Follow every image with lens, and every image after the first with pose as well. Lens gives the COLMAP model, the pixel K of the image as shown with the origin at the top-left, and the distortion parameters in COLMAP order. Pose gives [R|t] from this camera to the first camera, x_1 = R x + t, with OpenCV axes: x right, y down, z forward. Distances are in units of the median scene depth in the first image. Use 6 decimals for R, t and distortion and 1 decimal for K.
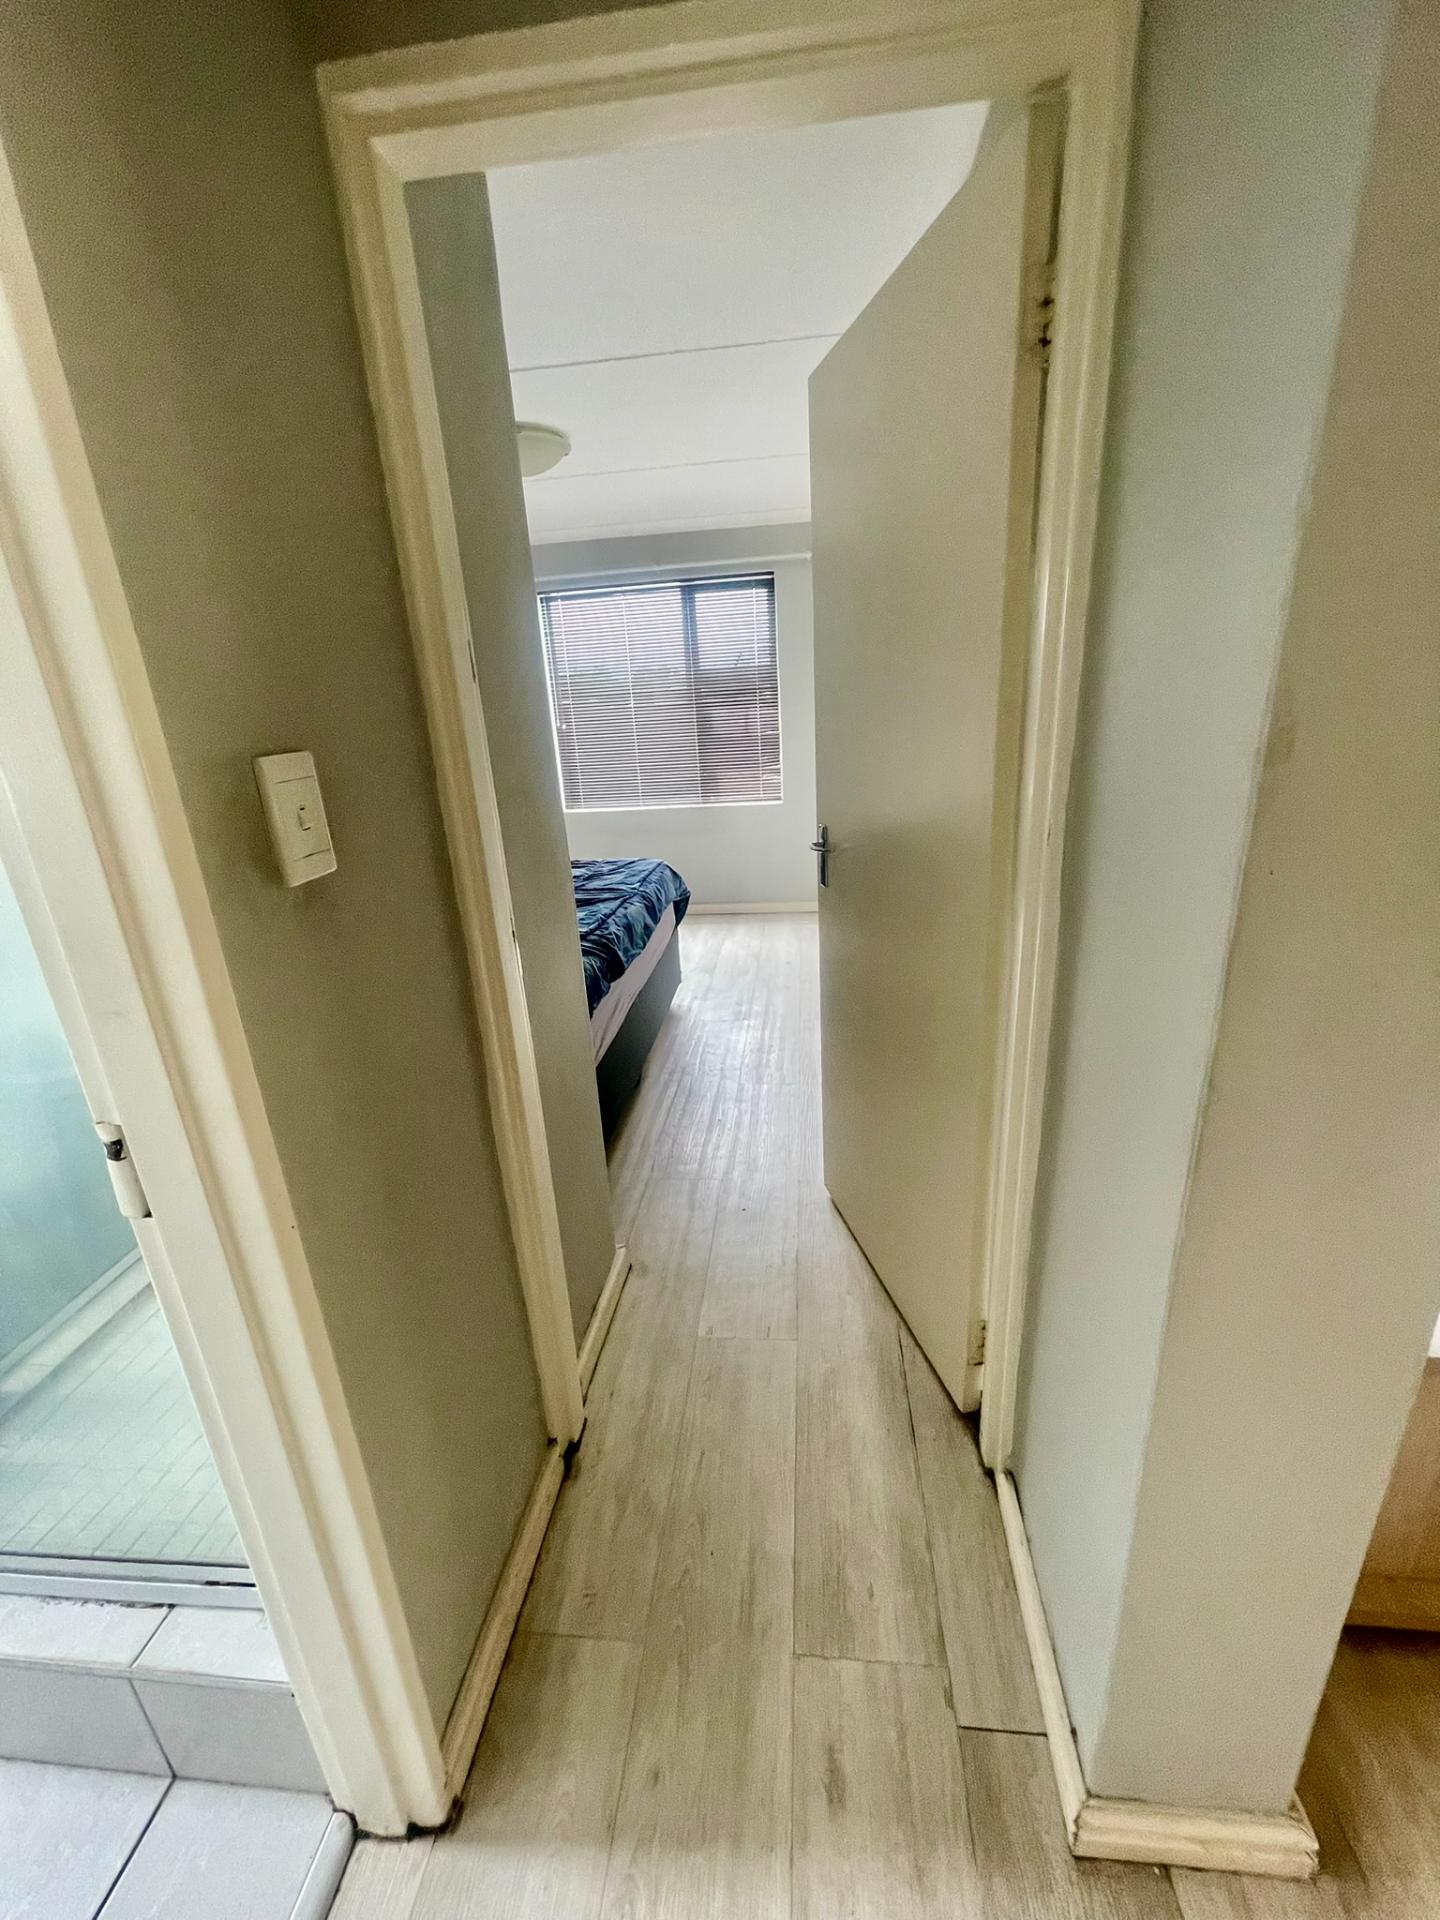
lens RADIAL K [[778.5, 0, 717.8], [0, 778.5, 953.7], [0, 0, 1]] dist [-0.002565, 0.000317]
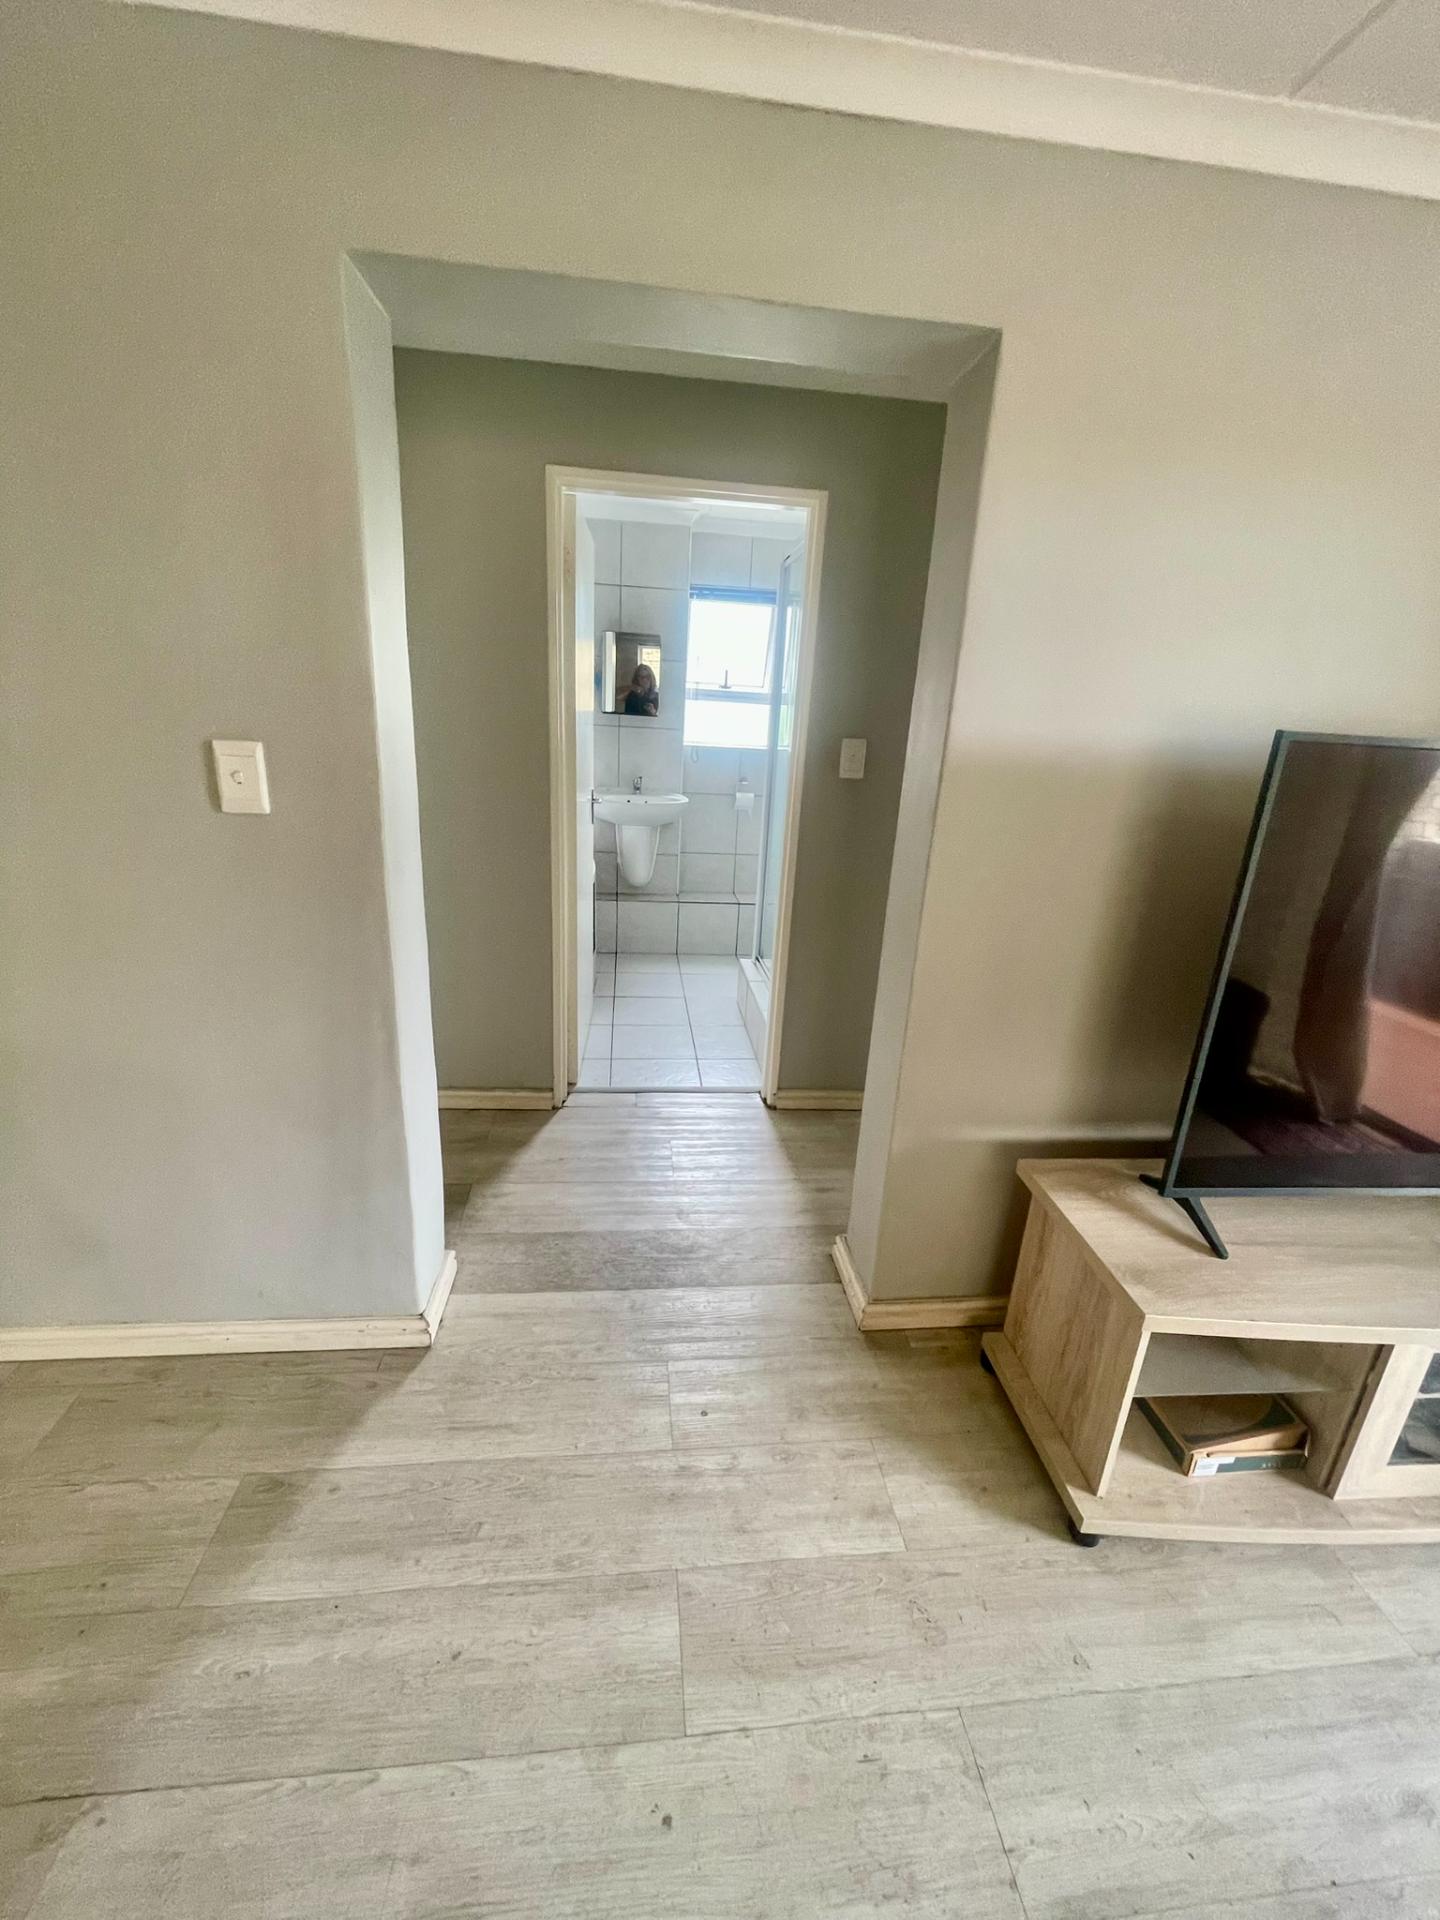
lens RADIAL K [[778.5, 0, 720.6], [0, 778.5, 952.2], [0, 0, 1]] dist [-0.002565, 0.000317]
pose [[0.204430, 0.363977, -0.908696, 1.017608], [-0.371324, 0.887753, 0.272052, -0.051071], [0.905719, 0.281806, 0.316637, -0.119300]]
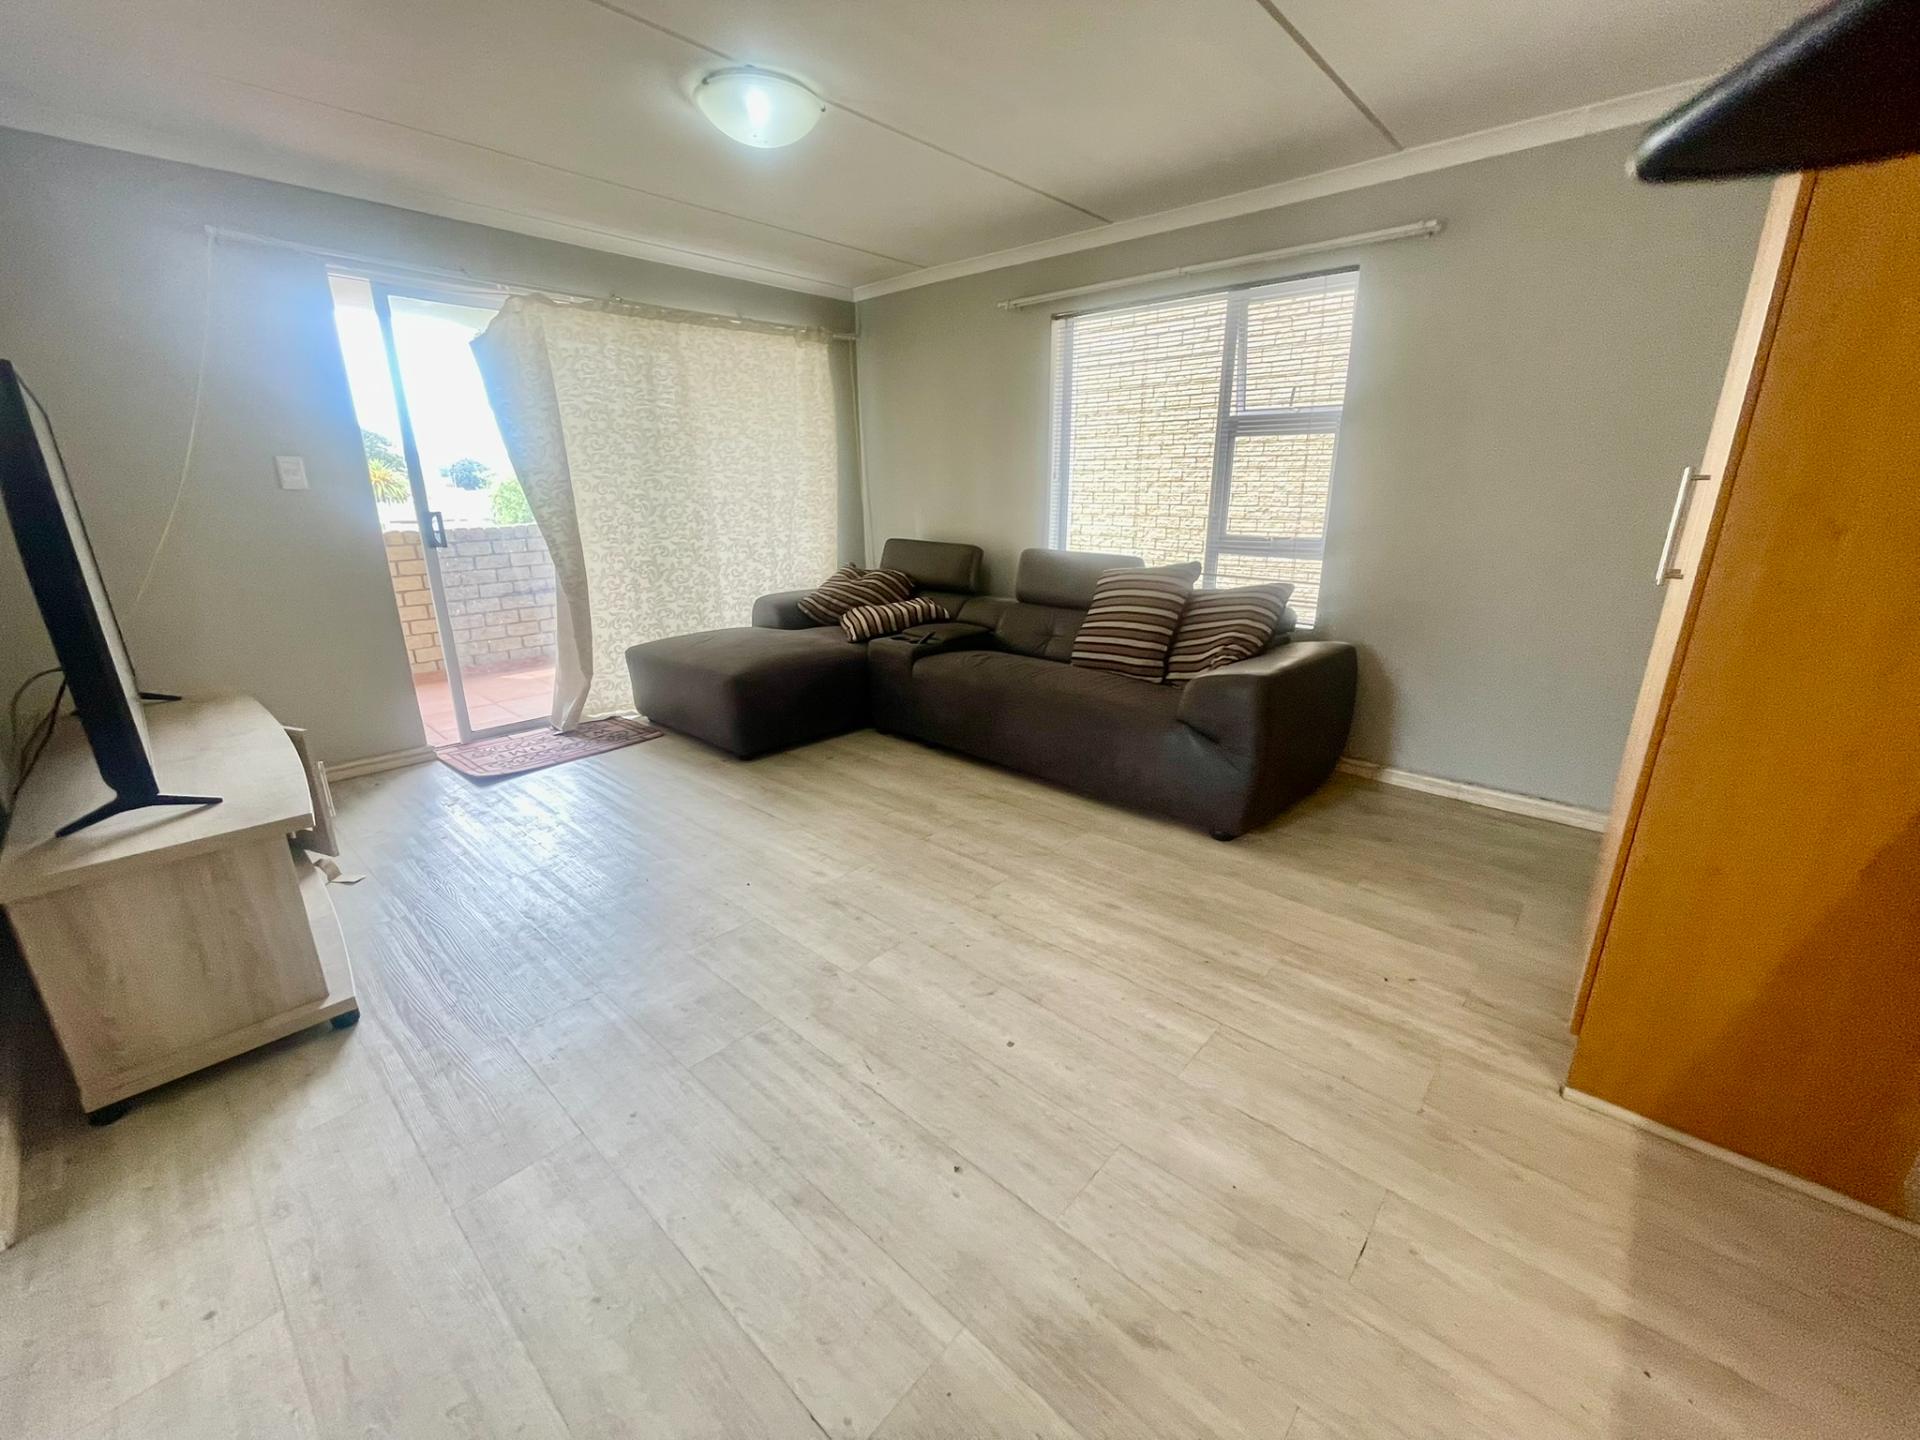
lens RADIAL K [[778.5, 0, 954.5], [0, 778.5, 718.2], [0, 0, 1]] dist [-0.002565, 0.000317]
pose [[0.596069, -0.180090, 0.782476, 0.399127], [0.223809, 0.973164, 0.053485, 0.263469], [-0.771110, 0.143245, 0.620379, -0.616031]]
